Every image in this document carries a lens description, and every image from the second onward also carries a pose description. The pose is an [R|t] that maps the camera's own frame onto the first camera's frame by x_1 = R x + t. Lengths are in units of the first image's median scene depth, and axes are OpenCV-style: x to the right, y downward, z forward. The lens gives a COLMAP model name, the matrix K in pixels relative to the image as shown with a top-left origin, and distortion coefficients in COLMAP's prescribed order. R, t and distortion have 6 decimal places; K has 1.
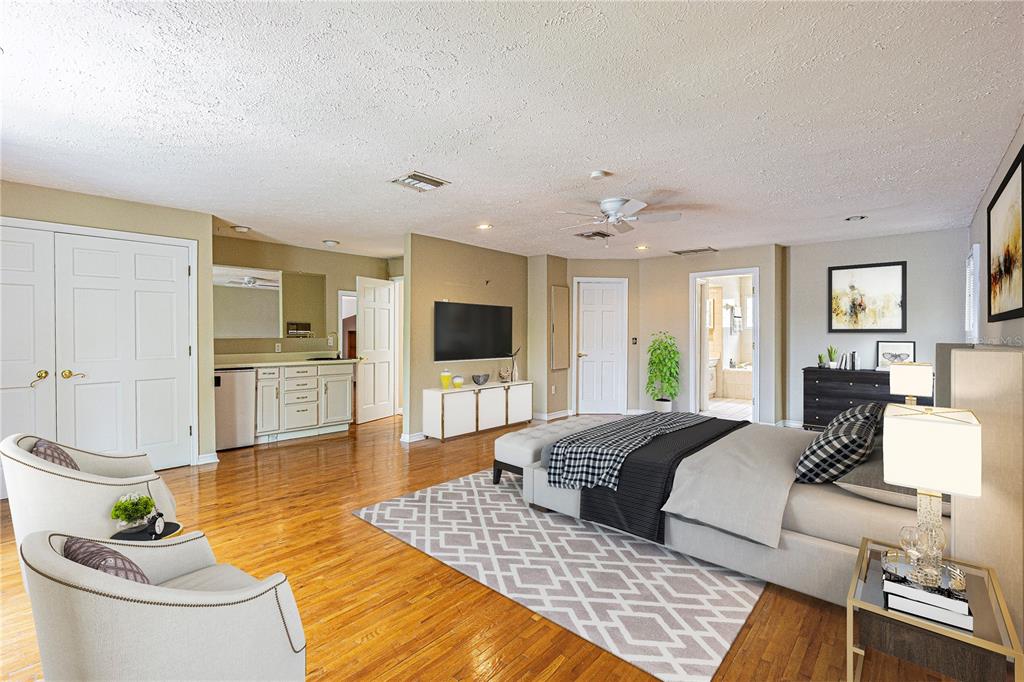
lens RADIAL K [[442.1, 0, 506.2], [0, 442.1, 337.3], [0, 0, 1]] dist [-0.015267, -0.000282]
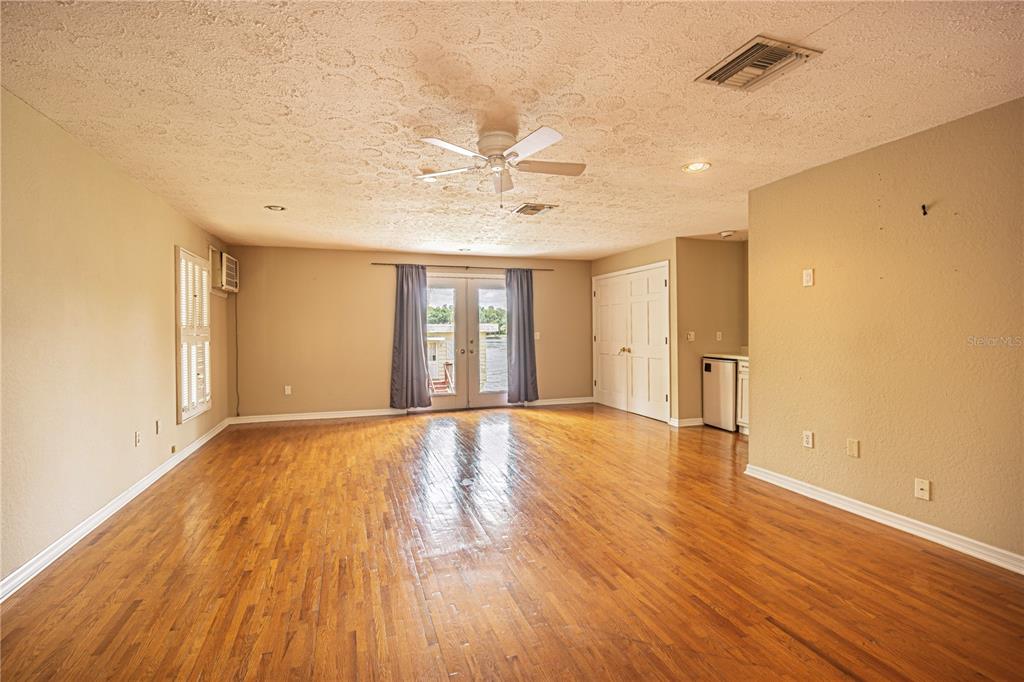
lens RADIAL K [[442.1, 0, 506.2], [0, 442.1, 337.3], [0, 0, 1]] dist [-0.015267, -0.000282]
pose [[-0.462134, 0.022620, -0.886522, 0.652538], [0.003889, 0.999717, 0.023481, -0.010902], [0.886802, 0.007404, -0.462091, 1.068471]]
